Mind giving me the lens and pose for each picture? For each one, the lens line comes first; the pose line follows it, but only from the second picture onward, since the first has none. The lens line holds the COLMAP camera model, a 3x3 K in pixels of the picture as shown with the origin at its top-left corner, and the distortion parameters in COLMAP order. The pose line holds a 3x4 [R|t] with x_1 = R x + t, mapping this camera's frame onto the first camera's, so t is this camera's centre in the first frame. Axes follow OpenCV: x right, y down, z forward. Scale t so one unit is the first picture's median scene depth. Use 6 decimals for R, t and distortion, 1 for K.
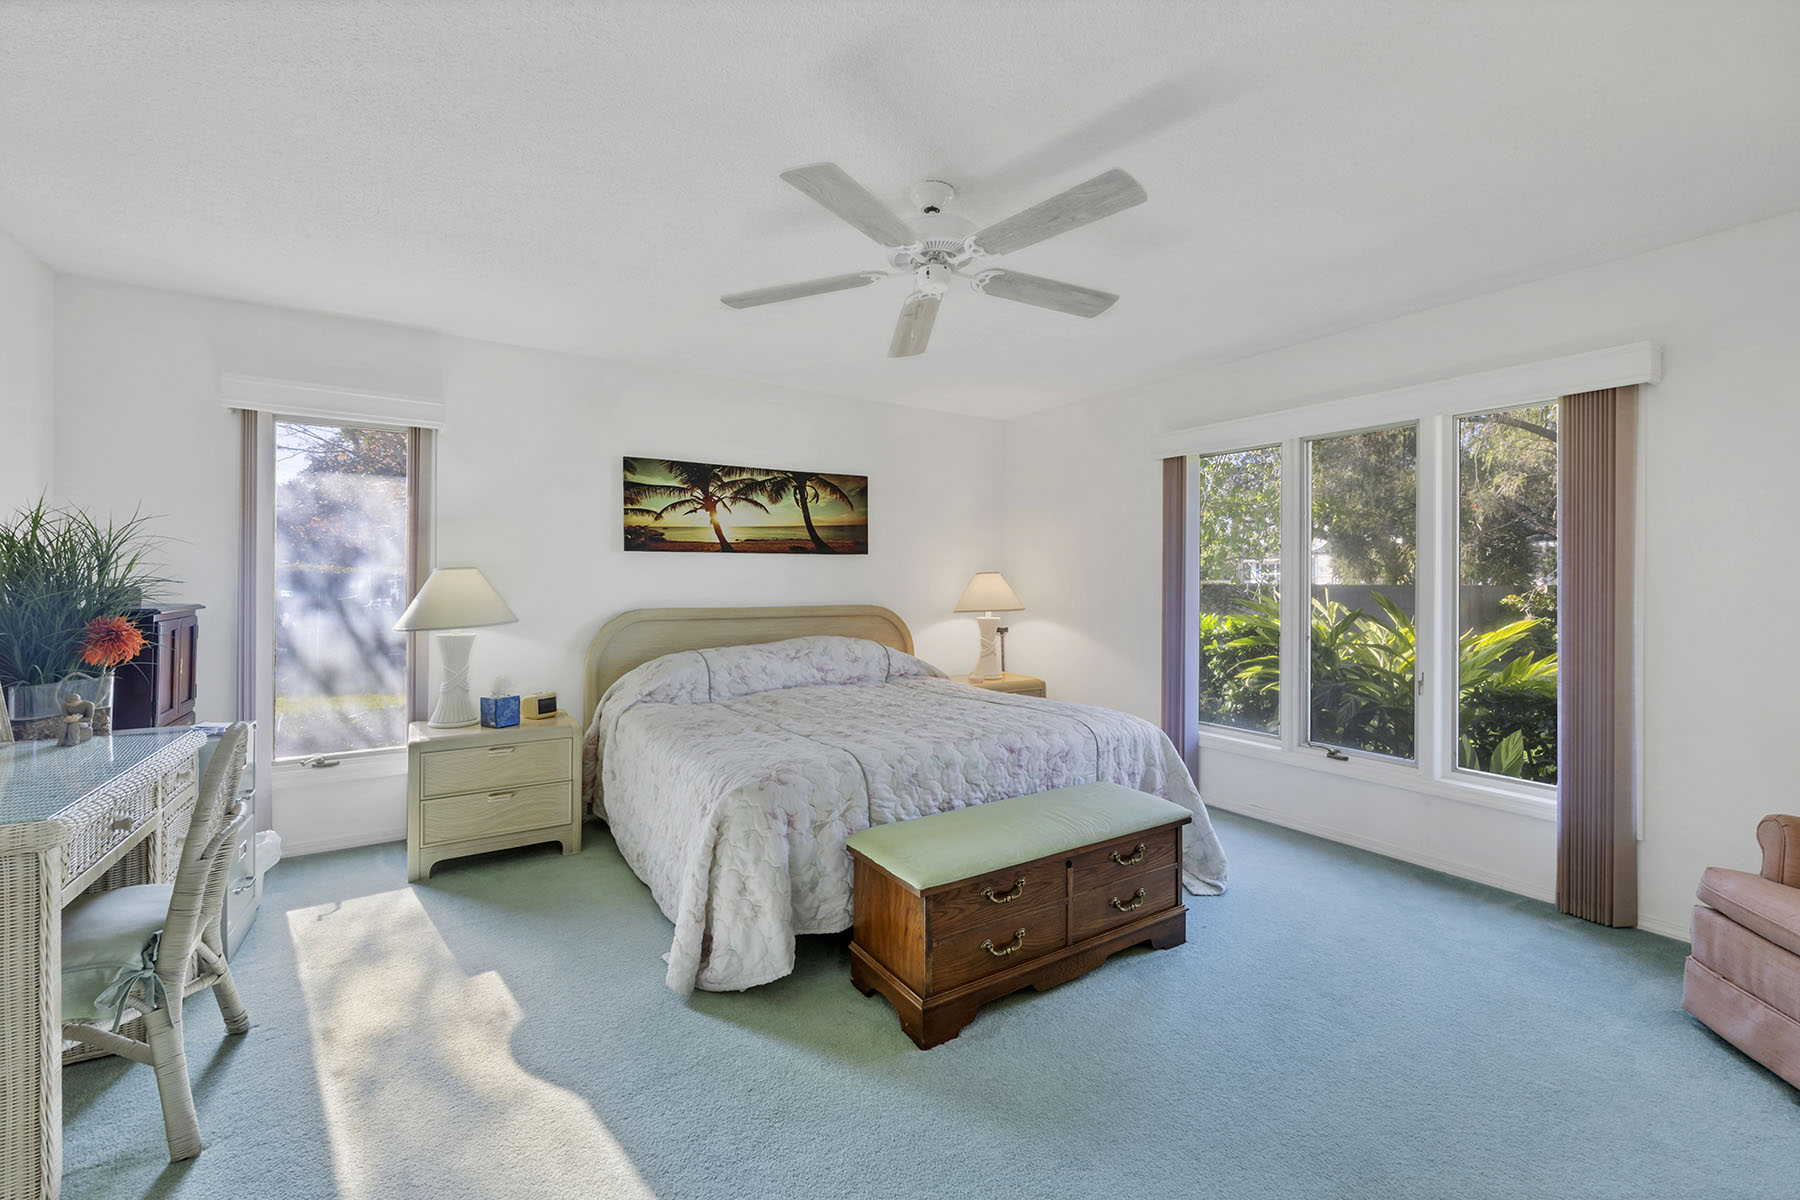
lens RADIAL K [[737.3, 0, 915.0], [0, 737.3, 578.1], [0, 0, 1]] dist [-0.002991, -0.000908]
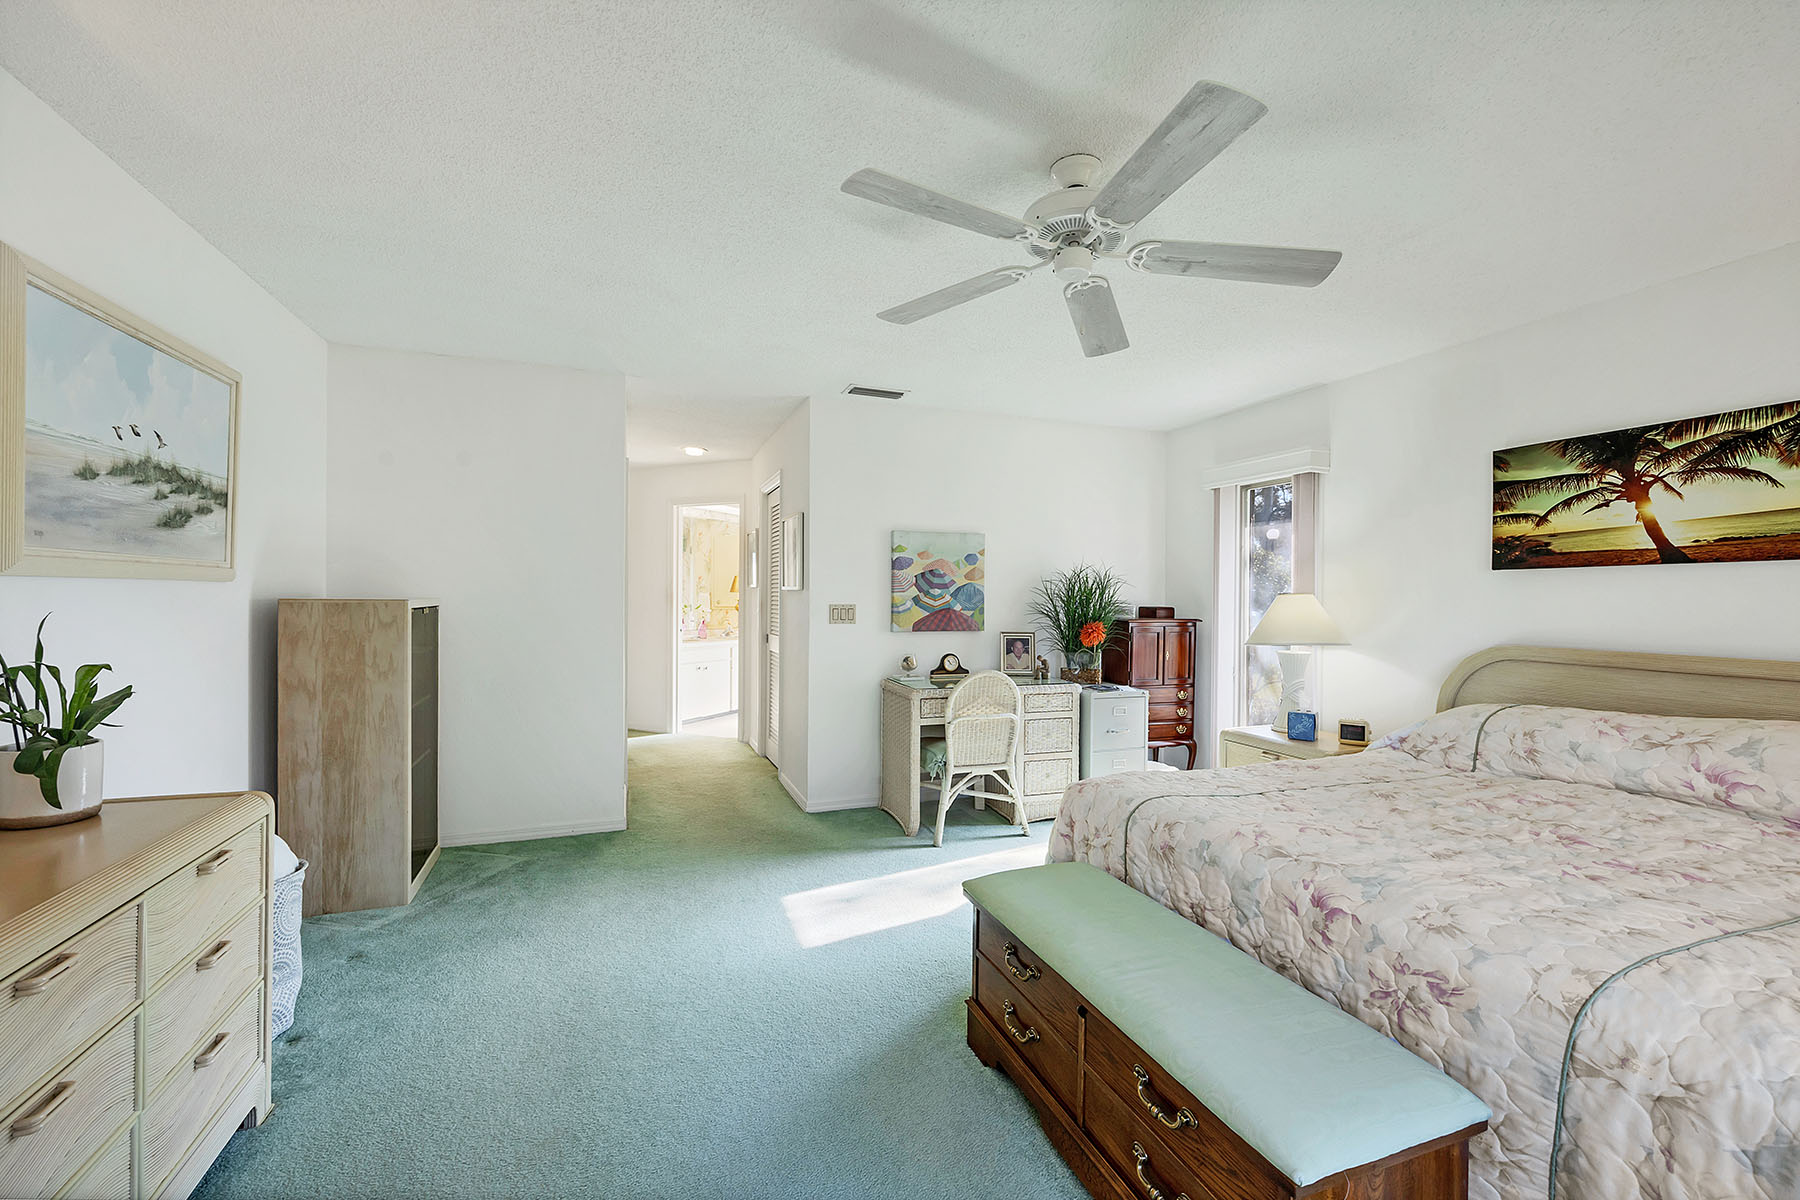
lens RADIAL K [[737.3, 0, 901.3], [0, 737.3, 595.1], [0, 0, 1]] dist [-0.002991, -0.000908]
pose [[-0.224211, -0.008955, -0.974499, 0.507376], [-0.009574, 0.999930, -0.006985, 0.001794], [0.974494, 0.007764, -0.224281, 0.540742]]
